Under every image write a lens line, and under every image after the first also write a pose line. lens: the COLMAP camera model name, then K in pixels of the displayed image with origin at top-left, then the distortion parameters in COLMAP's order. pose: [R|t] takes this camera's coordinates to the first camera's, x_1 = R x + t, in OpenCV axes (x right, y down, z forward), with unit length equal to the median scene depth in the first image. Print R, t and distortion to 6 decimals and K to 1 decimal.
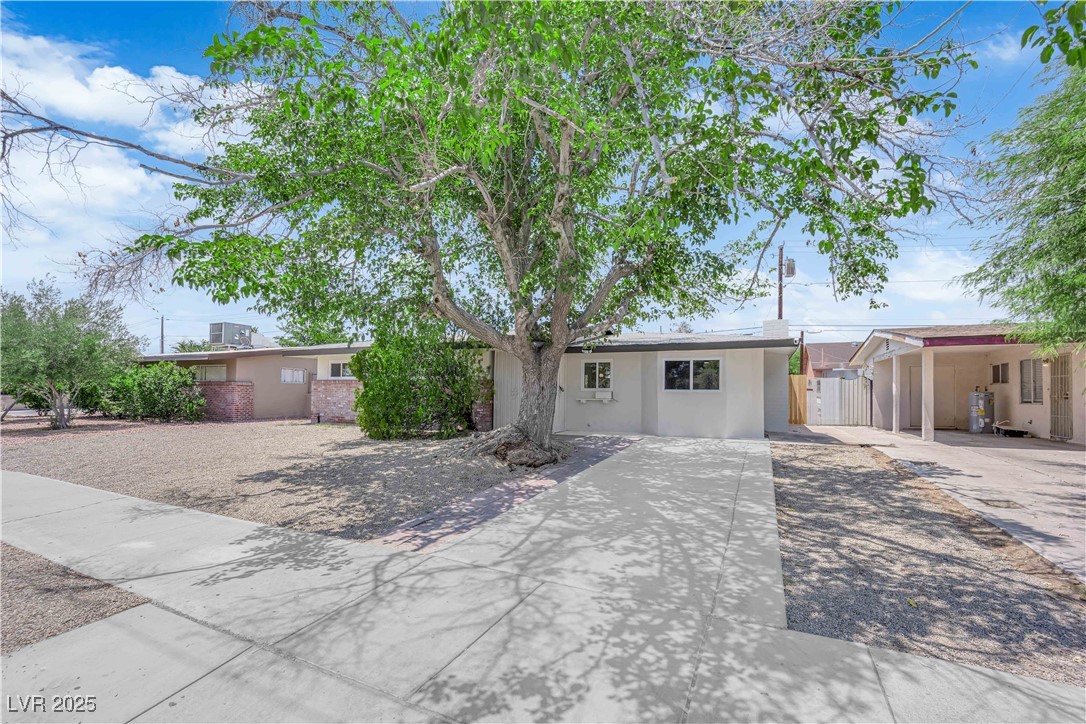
lens RADIAL K [[438.2, 0, 539.6], [0, 438.2, 370.8], [0, 0, 1]] dist [-0.004395, 0.000283]
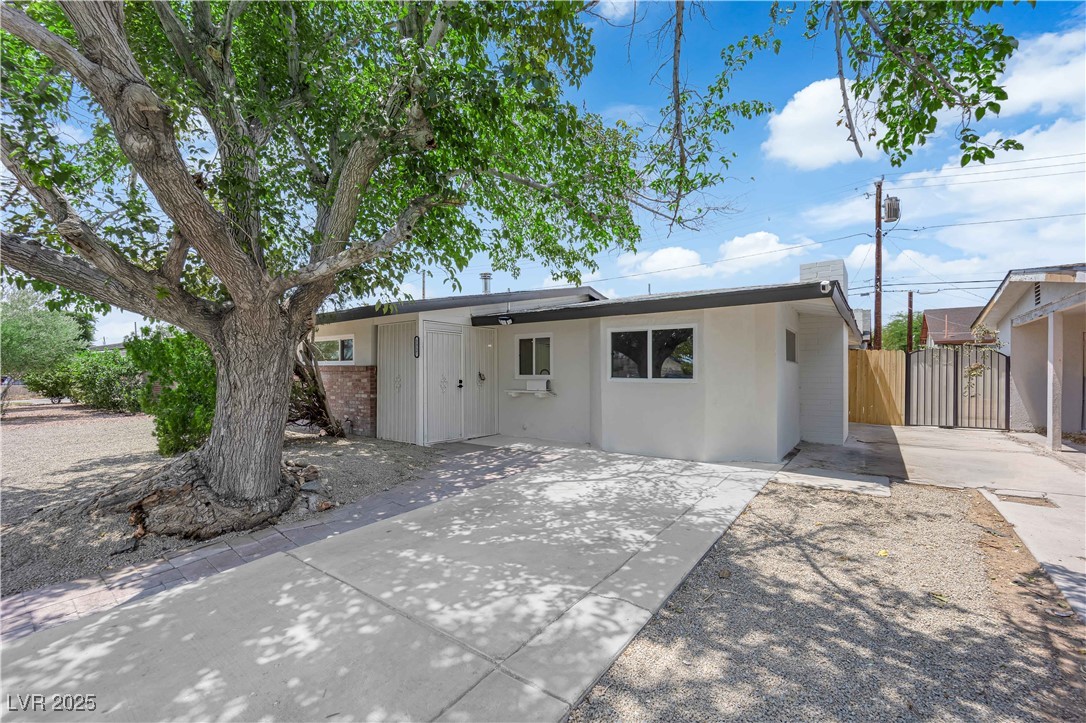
lens RADIAL K [[438.2, 0, 538.3], [0, 438.2, 363.3], [0, 0, 1]] dist [-0.004395, 0.000283]
pose [[0.982216, -0.012682, -0.187325, 0.267379], [0.018245, 0.999441, 0.028004, 0.002211], [0.186865, -0.030924, 0.981899, 0.323196]]
